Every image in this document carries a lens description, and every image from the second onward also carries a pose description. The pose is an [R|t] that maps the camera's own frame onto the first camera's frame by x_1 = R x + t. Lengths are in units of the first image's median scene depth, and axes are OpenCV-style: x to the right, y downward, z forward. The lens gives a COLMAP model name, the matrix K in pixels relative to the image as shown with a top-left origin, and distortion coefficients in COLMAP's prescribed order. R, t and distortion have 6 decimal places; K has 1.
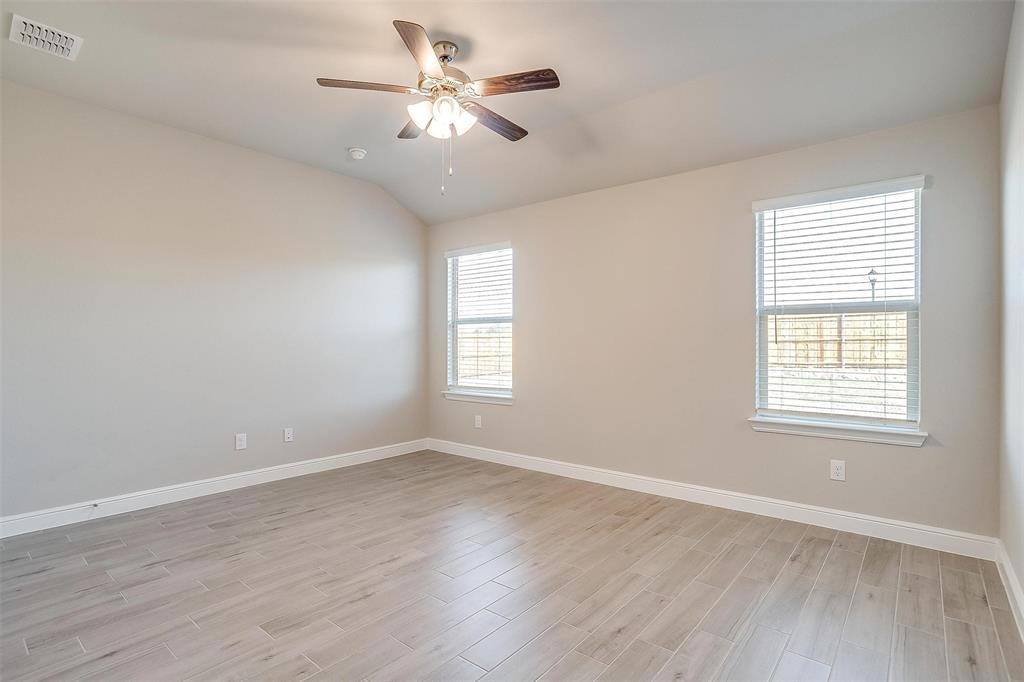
lens RADIAL K [[553.5, 0, 570.8], [0, 553.5, 338.0], [0, 0, 1]] dist [-0.003839, 0.070435]
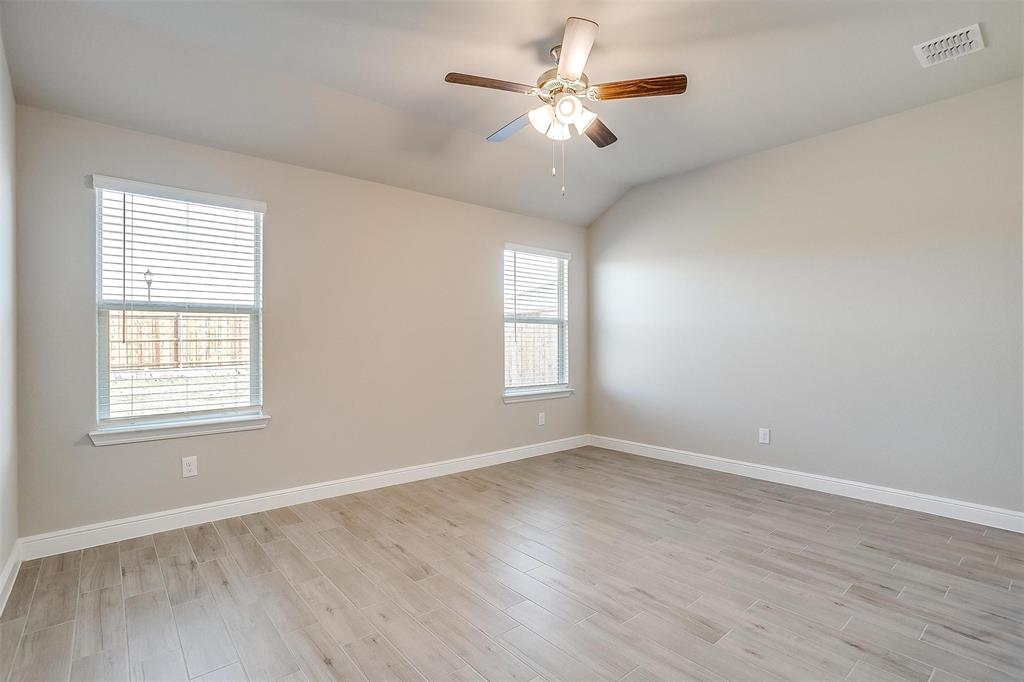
lens RADIAL K [[489.8, 0, 521.4], [0, 489.8, 339.7], [0, 0, 1]] dist [-0.003749, -0.000327]
pose [[0.199191, -0.001477, 0.979960, -0.286965], [-0.003654, 0.999991, 0.002250, 0.001039], [-0.979954, -0.004029, 0.199184, 0.231959]]
